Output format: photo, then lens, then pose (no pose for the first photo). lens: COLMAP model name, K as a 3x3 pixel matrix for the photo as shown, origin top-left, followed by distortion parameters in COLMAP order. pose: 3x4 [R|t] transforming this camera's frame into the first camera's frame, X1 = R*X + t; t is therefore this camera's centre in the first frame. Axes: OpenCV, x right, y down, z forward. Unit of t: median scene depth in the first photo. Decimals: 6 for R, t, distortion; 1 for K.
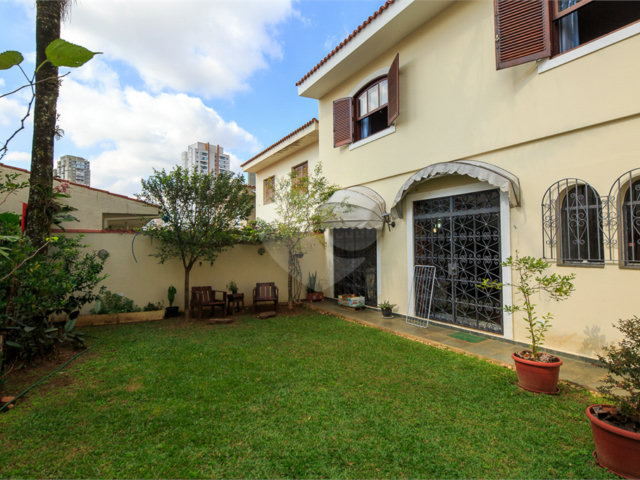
lens RADIAL K [[335.3, 0, 328.6], [0, 335.3, 242.3], [0, 0, 1]] dist [0.002050, 0.000061]
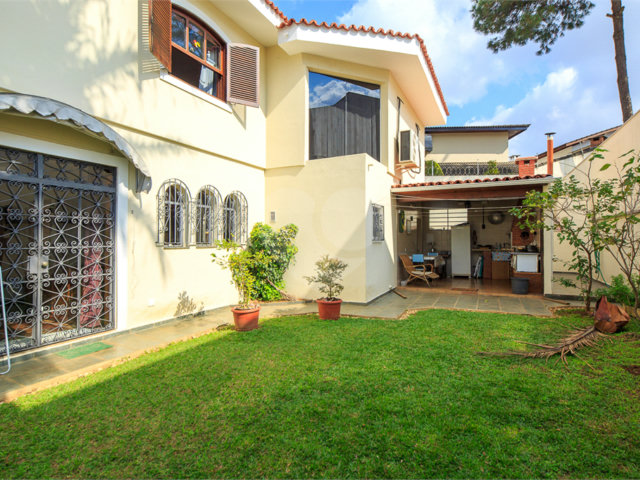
lens RADIAL K [[335.3, 0, 328.6], [0, 335.3, 242.3], [0, 0, 1]] dist [0.002050, 0.000061]
pose [[-0.521689, 0.001483, 0.853134, -0.511863], [-0.003625, 0.999986, -0.003955, 0.038873], [-0.853128, -0.005156, -0.521676, 0.899350]]
